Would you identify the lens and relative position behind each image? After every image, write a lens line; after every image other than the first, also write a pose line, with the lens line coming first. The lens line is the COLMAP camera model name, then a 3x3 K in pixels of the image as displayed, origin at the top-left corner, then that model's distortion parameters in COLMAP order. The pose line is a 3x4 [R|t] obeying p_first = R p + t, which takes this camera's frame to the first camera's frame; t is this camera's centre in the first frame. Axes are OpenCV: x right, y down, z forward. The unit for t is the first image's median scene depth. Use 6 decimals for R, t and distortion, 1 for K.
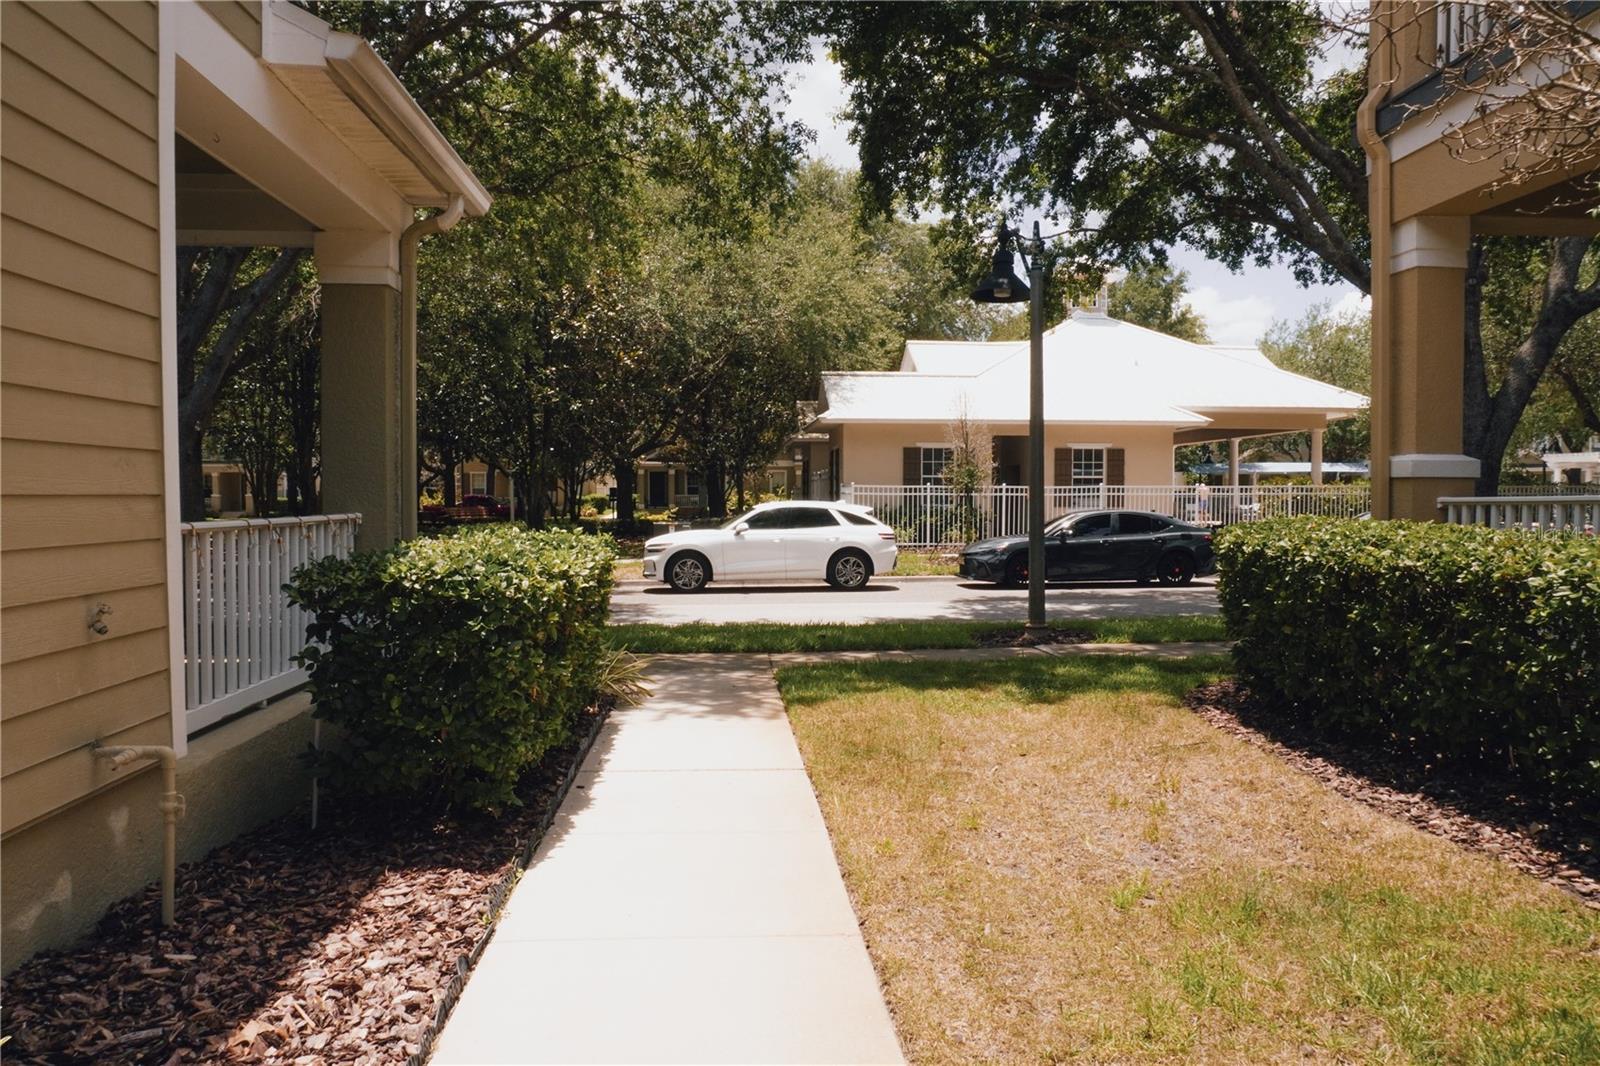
lens RADIAL K [[1071.6, 0, 808.0], [0, 1071.6, 537.4], [0, 0, 1]] dist [-0.058931, 0.048772]
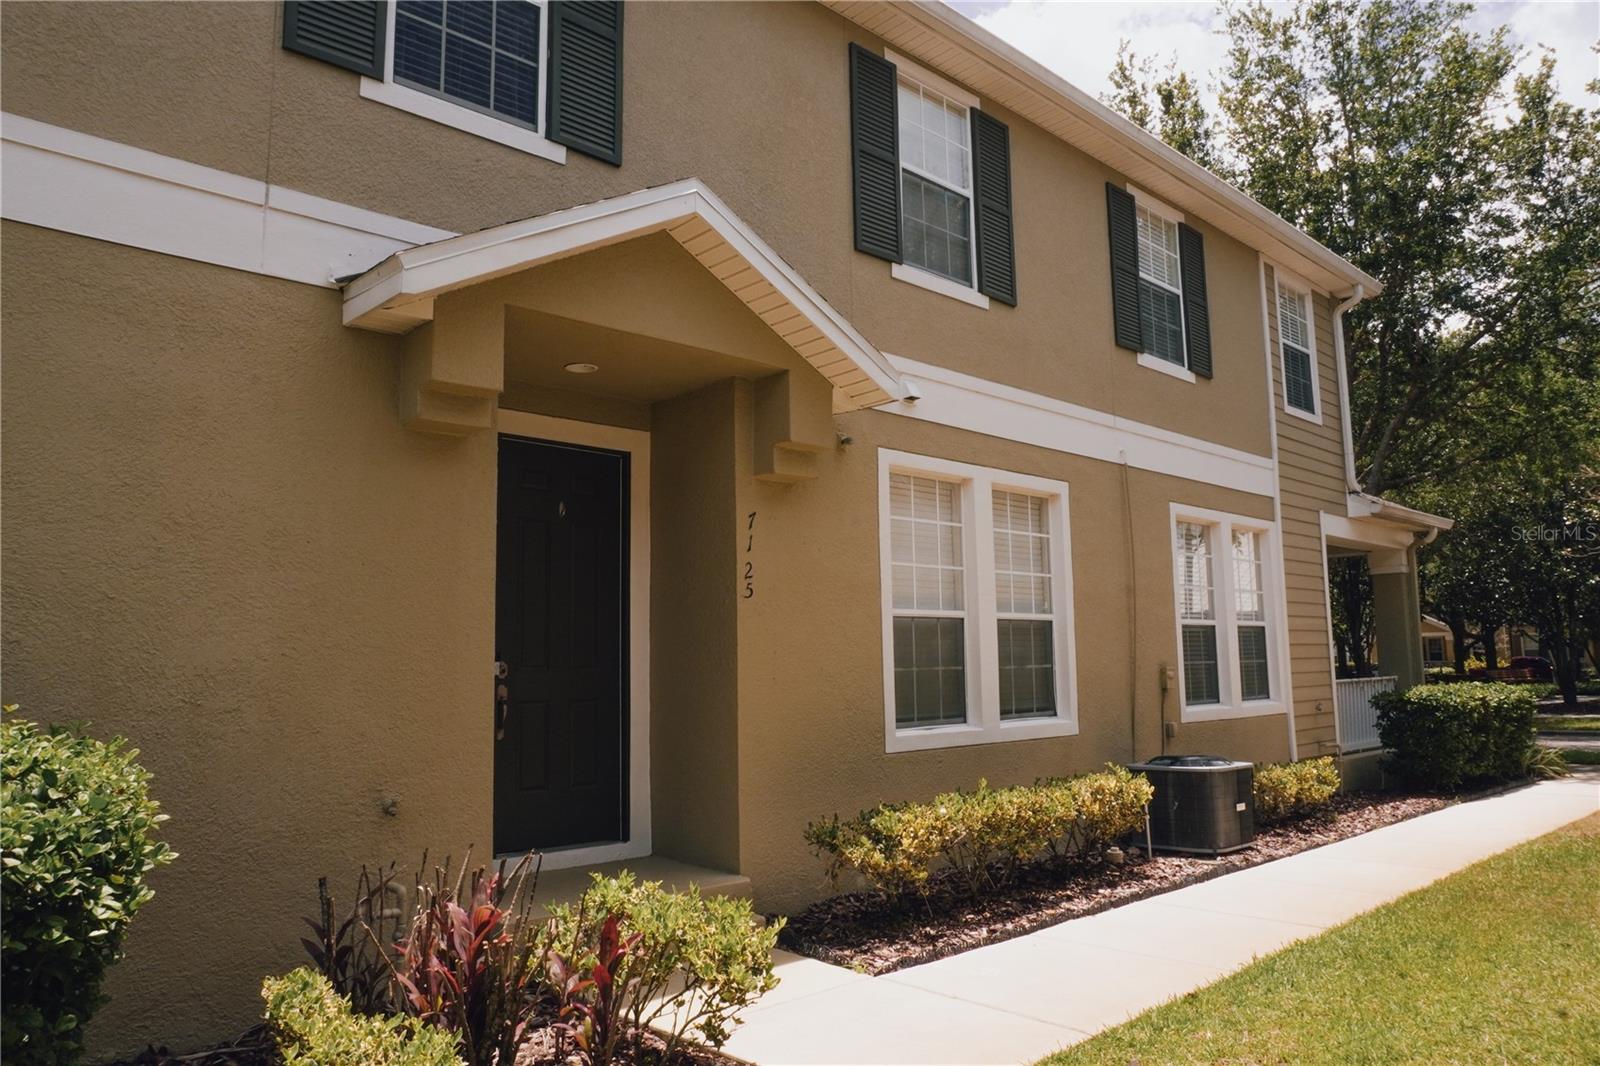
lens RADIAL K [[1071.6, 0, 808.0], [0, 1071.6, 537.4], [0, 0, 1]] dist [-0.058931, 0.048772]
pose [[0.610276, -0.115135, -0.783777, 0.887298], [-0.007227, 0.988532, -0.150841, 0.049631], [0.792156, 0.097719, 0.602445, -1.999345]]
